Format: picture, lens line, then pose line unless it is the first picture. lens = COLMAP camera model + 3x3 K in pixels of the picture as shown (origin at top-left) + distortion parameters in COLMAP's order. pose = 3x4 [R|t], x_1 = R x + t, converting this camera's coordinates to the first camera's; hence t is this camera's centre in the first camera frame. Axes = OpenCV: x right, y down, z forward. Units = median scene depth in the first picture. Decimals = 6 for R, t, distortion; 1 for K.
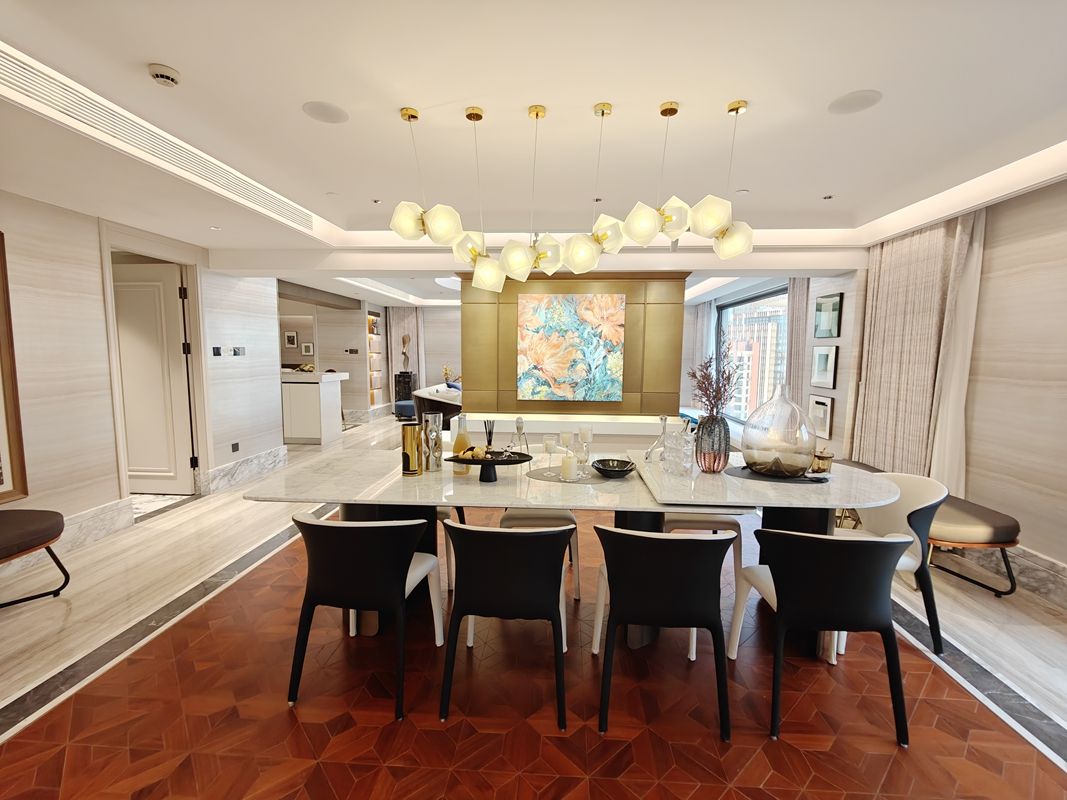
lens RADIAL K [[467.3, 0, 533.5], [0, 467.3, 400.0], [0, 0, 1]] dist [0.026168, -0.017092]
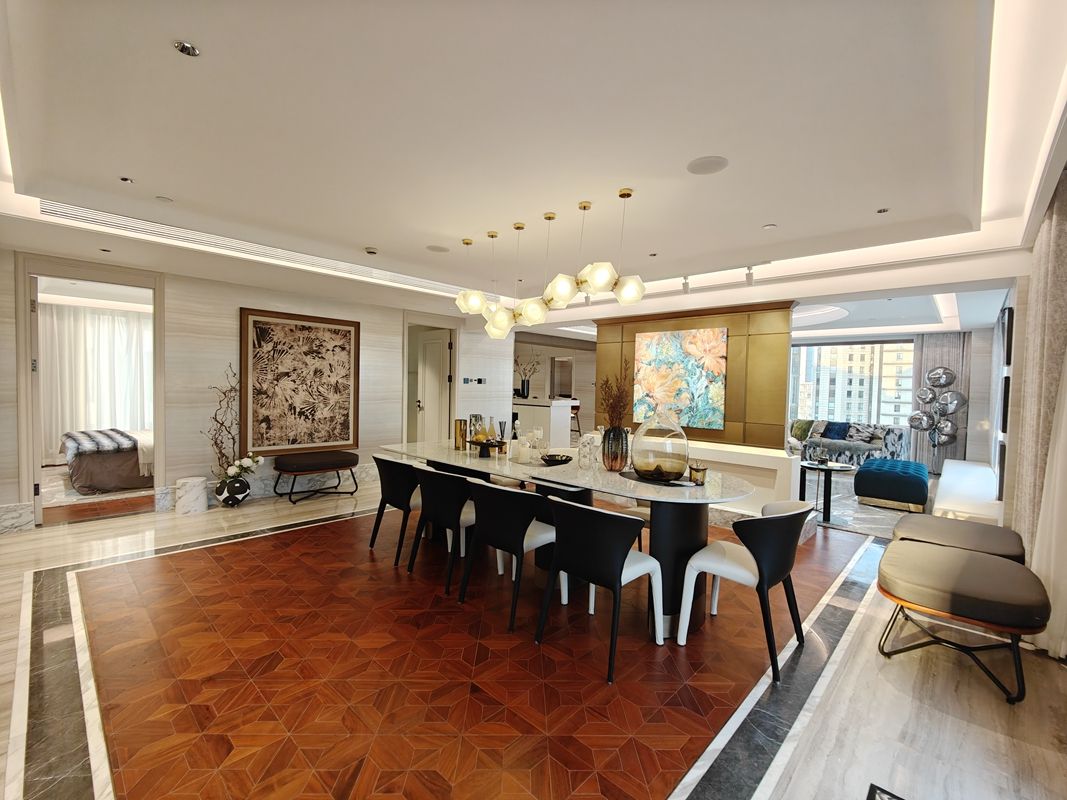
lens RADIAL K [[467.3, 0, 533.5], [0, 467.3, 400.0], [0, 0, 1]] dist [0.026168, -0.017092]
pose [[0.767136, 0.031942, -0.640689, 0.535170], [-0.082145, 0.995428, -0.048729, 0.021969], [0.636203, 0.090011, 0.766253, -0.063269]]
